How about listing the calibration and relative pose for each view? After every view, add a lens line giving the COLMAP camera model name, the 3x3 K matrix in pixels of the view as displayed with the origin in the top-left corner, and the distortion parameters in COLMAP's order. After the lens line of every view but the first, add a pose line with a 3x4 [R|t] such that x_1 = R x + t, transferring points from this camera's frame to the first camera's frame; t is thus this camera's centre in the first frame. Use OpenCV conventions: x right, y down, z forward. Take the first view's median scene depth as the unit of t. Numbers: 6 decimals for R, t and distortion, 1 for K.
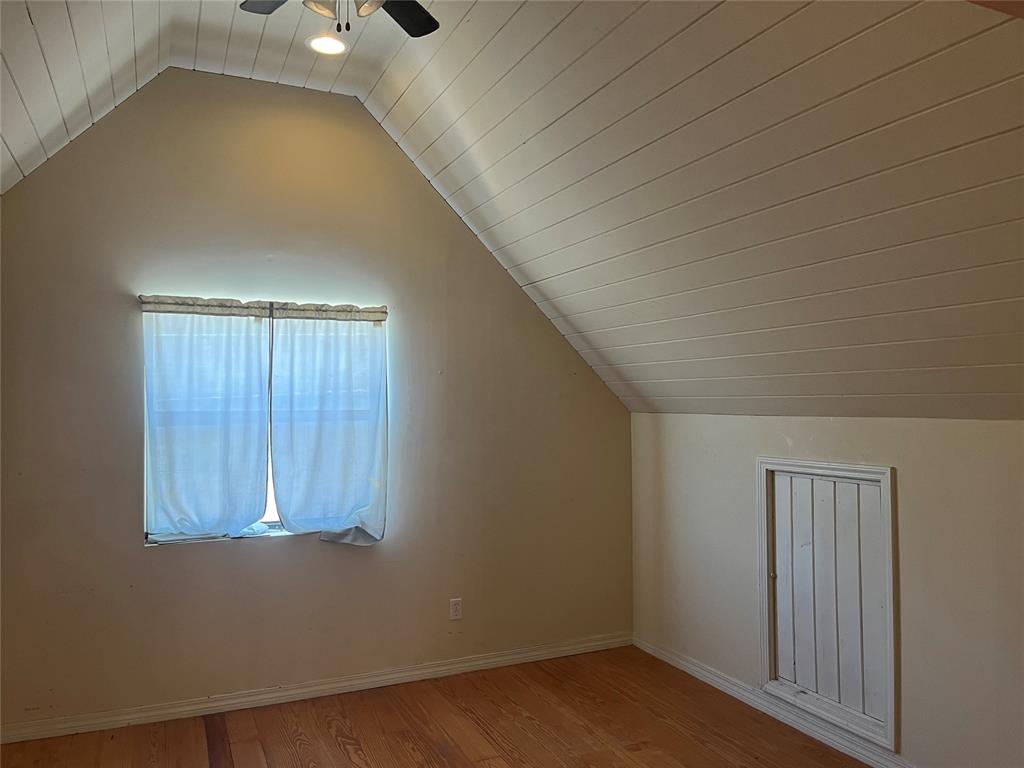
lens RADIAL K [[789.5, 0, 512.0], [0, 789.5, 384.0], [0, 0, 1]] dist [0.009208, -0.000438]
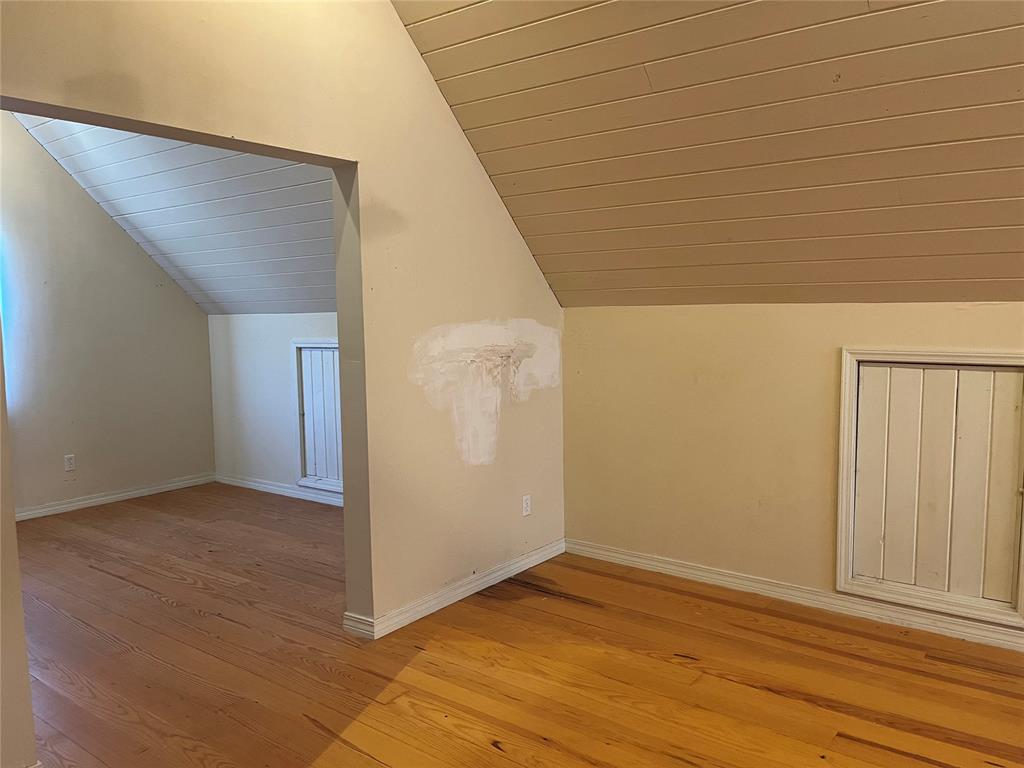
lens RADIAL K [[789.5, 0, 512.0], [0, 789.5, 384.0], [0, 0, 1]] dist [0.009208, -0.000438]
pose [[0.880275, -0.046565, 0.472173, -0.045588], [-0.001409, 0.994911, 0.100743, 0.022729], [-0.474462, -0.089347, 0.875730, -0.579918]]
